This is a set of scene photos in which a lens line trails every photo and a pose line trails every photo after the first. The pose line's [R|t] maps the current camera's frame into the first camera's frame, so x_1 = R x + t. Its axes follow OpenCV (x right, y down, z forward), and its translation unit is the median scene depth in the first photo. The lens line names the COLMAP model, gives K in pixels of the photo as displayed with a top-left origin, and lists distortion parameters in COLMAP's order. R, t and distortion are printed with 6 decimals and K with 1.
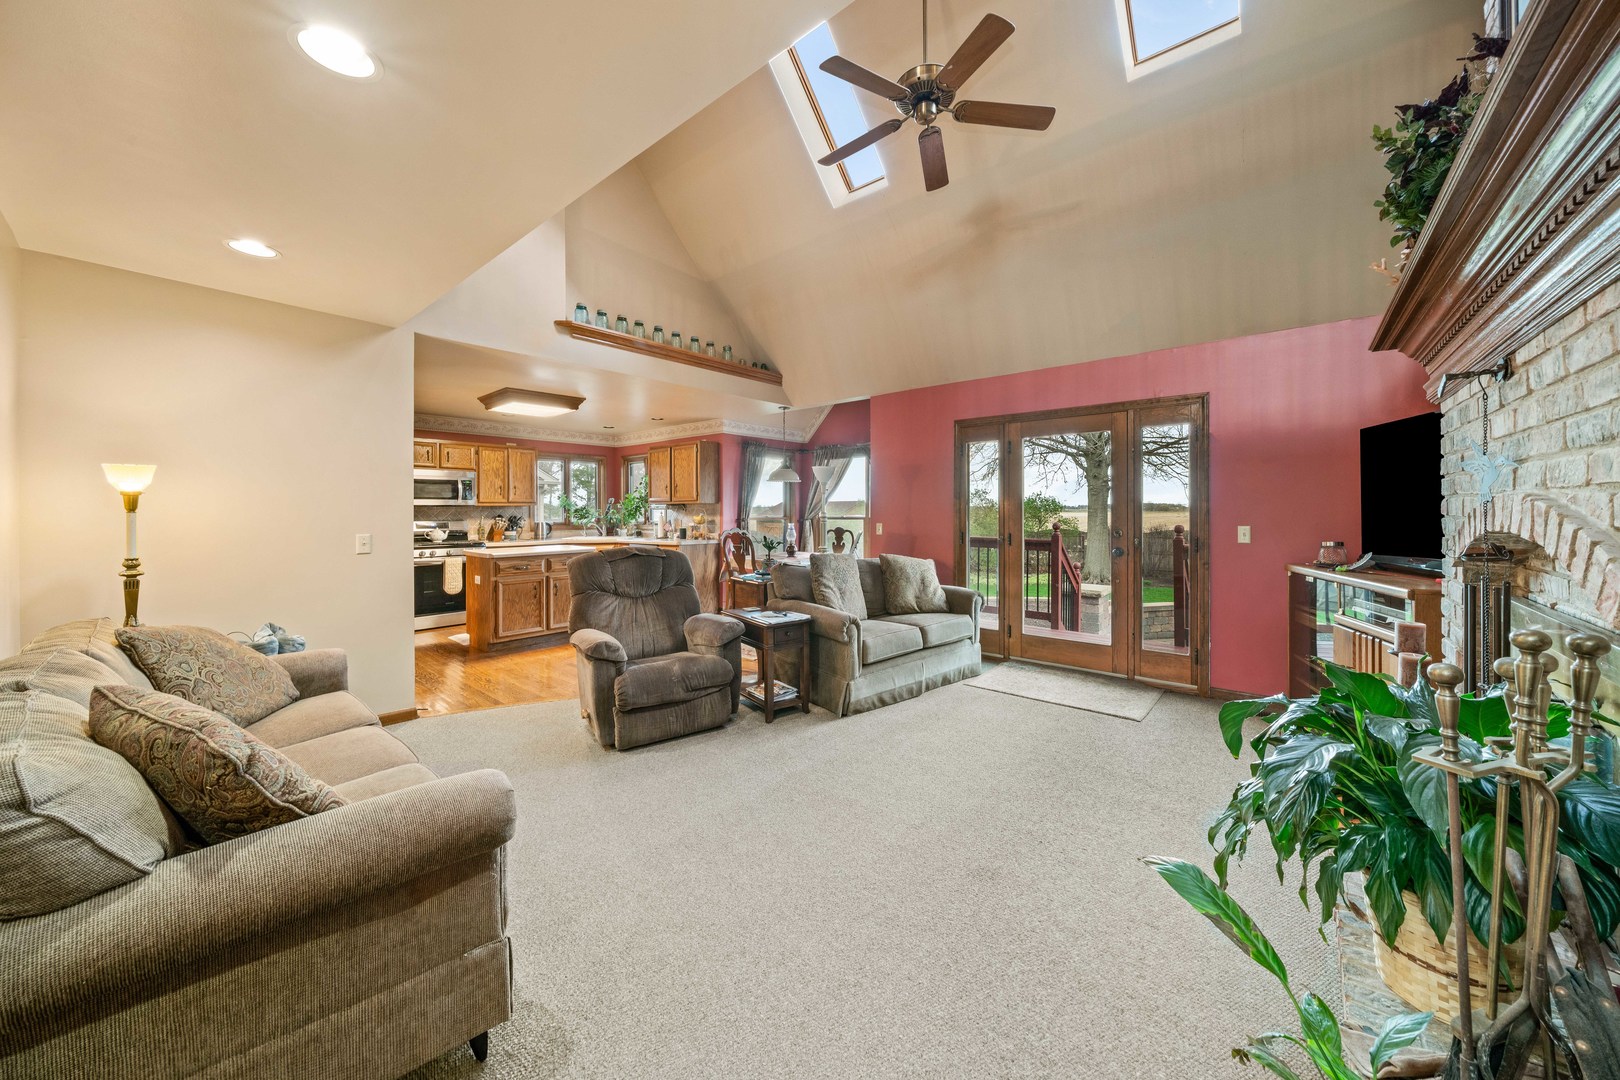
lens RADIAL K [[562.2, 0, 805.8], [0, 562.2, 507.8], [0, 0, 1]] dist [0.000217, 0.000046]
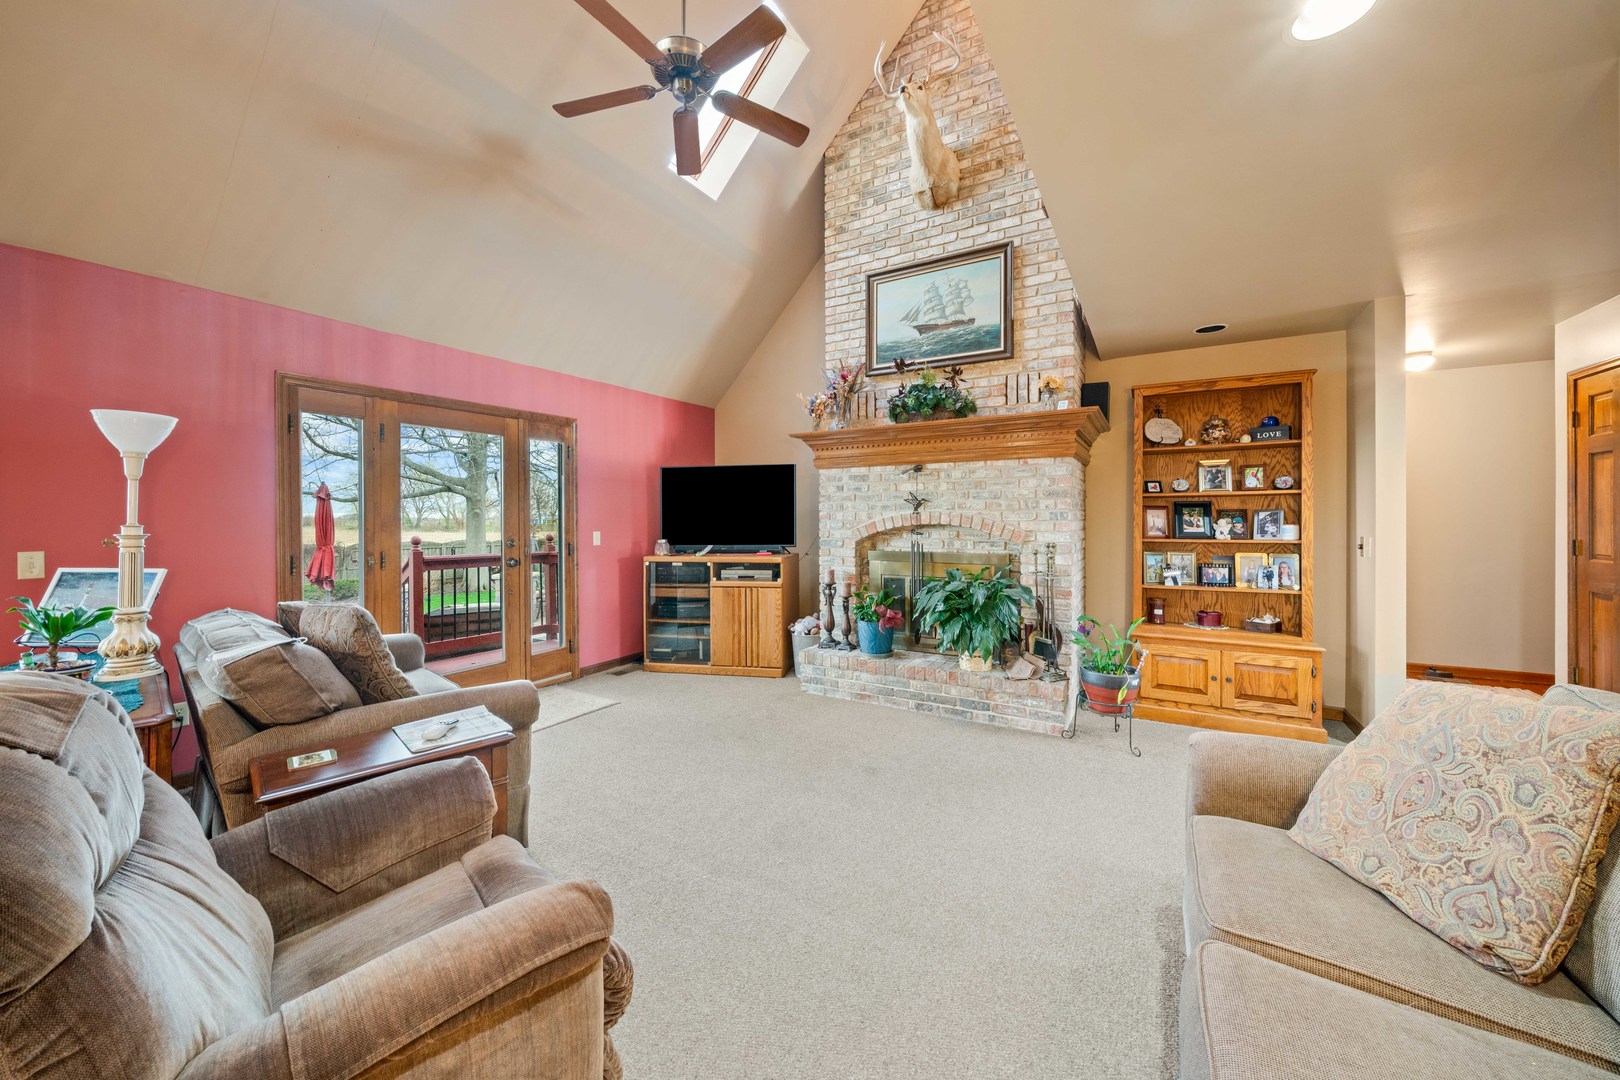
lens RADIAL K [[599.9, 0, 810.2], [0, 599.9, 518.9], [0, 0, 1]] dist [0.000157, 0.000268]
pose [[-0.169706, 0.002022, 0.985493, -0.326228], [0.000774, 0.999998, -0.001918, 0.003466], [-0.985494, 0.000438, -0.169707, 0.395101]]
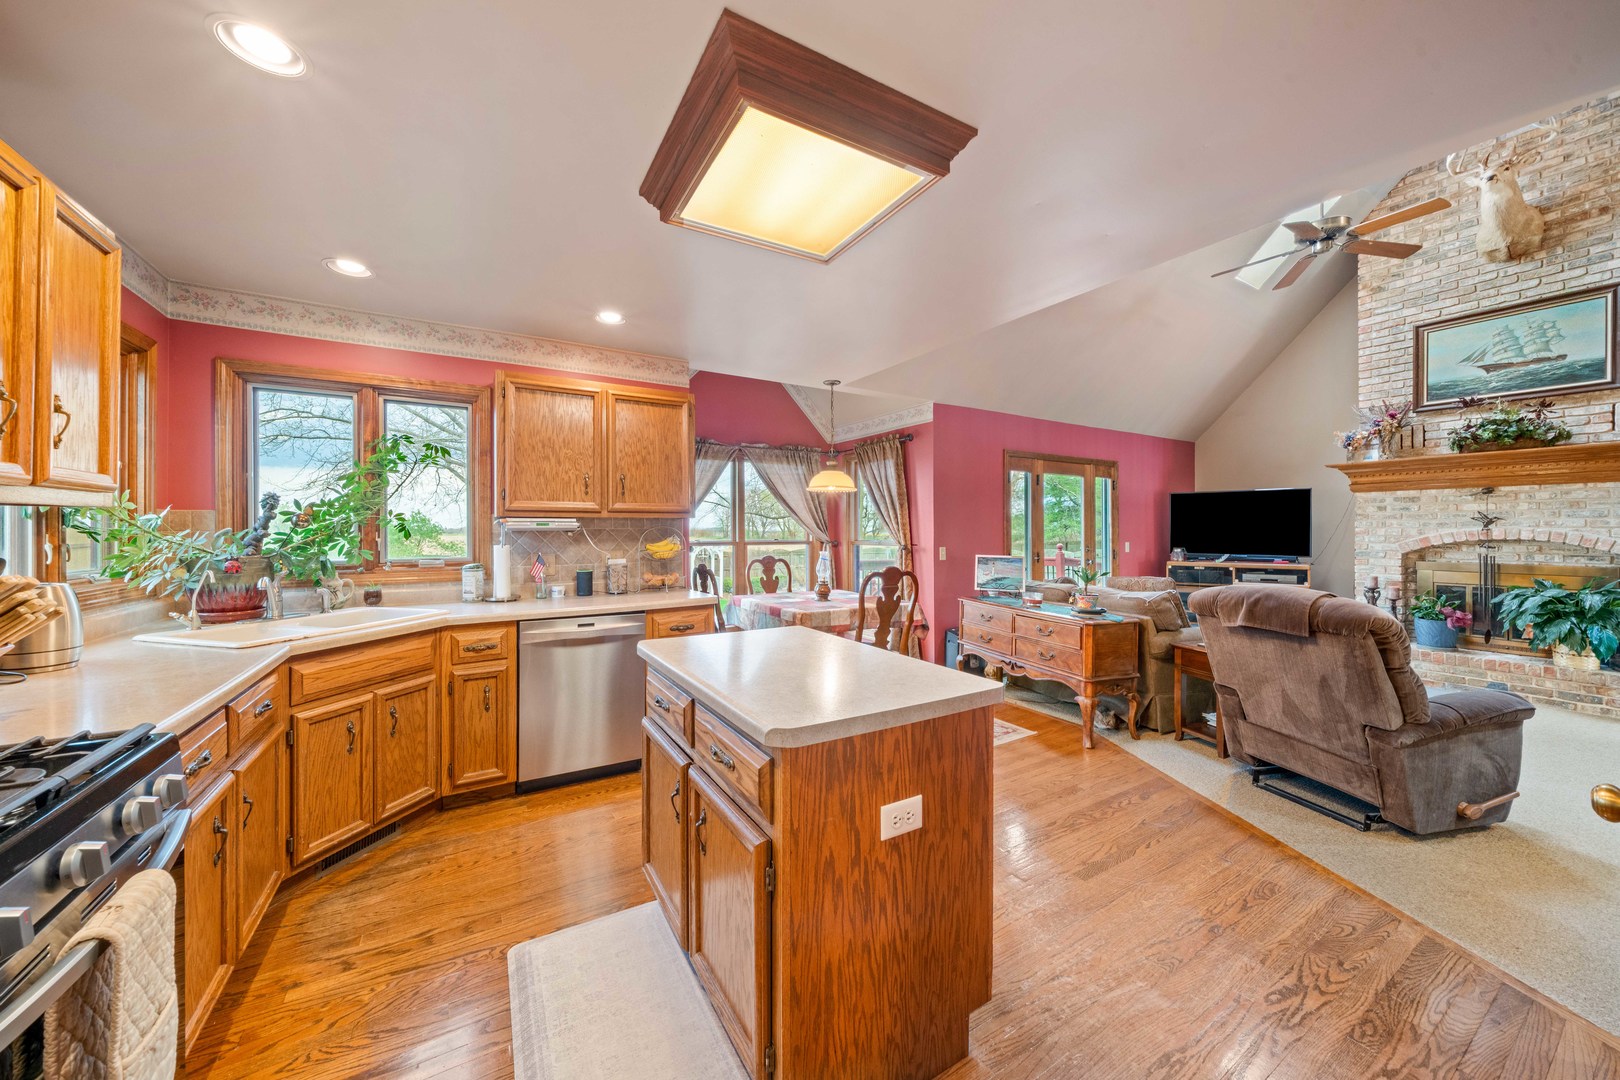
lens RADIAL K [[570.8, 0, 806.9], [0, 570.8, 531.5], [0, 0, 1]] dist [-0.002443, 0.000540]
pose [[0.322442, 0.003169, 0.946584, -0.626155], [-0.005123, 0.999986, -0.001603, 0.003759], [-0.946575, -0.004332, 0.322454, 0.717611]]
